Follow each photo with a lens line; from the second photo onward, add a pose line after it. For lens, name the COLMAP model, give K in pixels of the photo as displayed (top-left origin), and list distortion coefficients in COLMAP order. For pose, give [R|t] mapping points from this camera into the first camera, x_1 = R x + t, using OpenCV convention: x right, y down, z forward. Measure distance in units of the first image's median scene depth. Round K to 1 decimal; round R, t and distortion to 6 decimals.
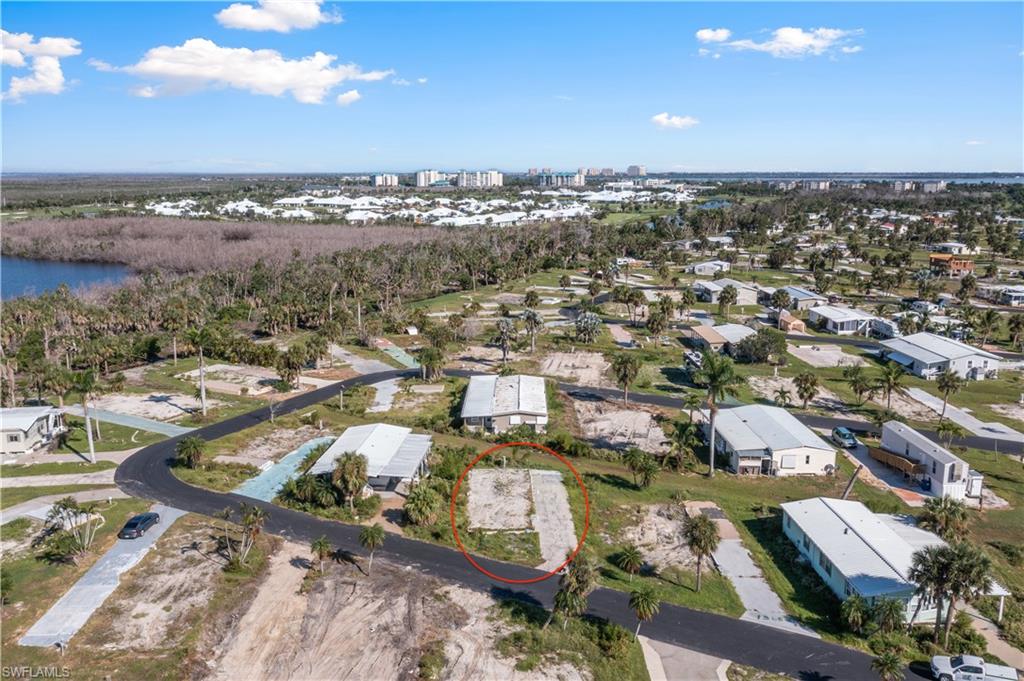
lens RADIAL K [[858.1, 0, 512.0], [0, 858.1, 340.5], [0, 0, 1]] dist [-0.002264, -0.002702]
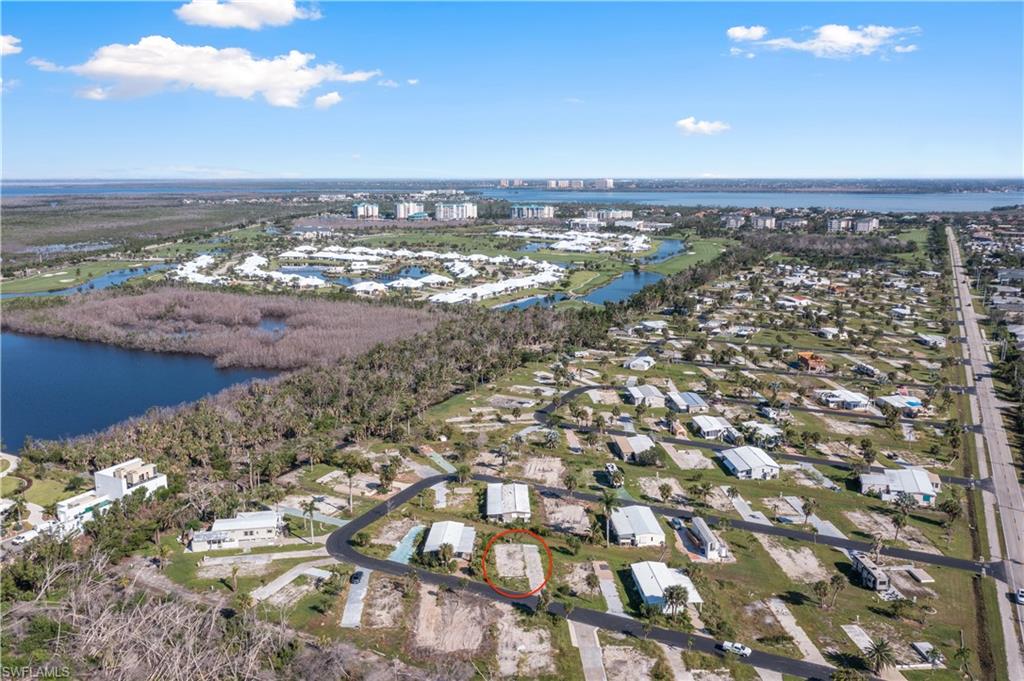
lens RADIAL K [[858.1, 0, 512.0], [0, 858.1, 340.5], [0, 0, 1]] dist [-0.002264, -0.002702]
pose [[0.999403, -0.006837, 0.033871, -0.071022], [0.006939, 0.999972, -0.002885, -0.331218], [-0.033850, 0.003119, 0.999422, -1.064693]]
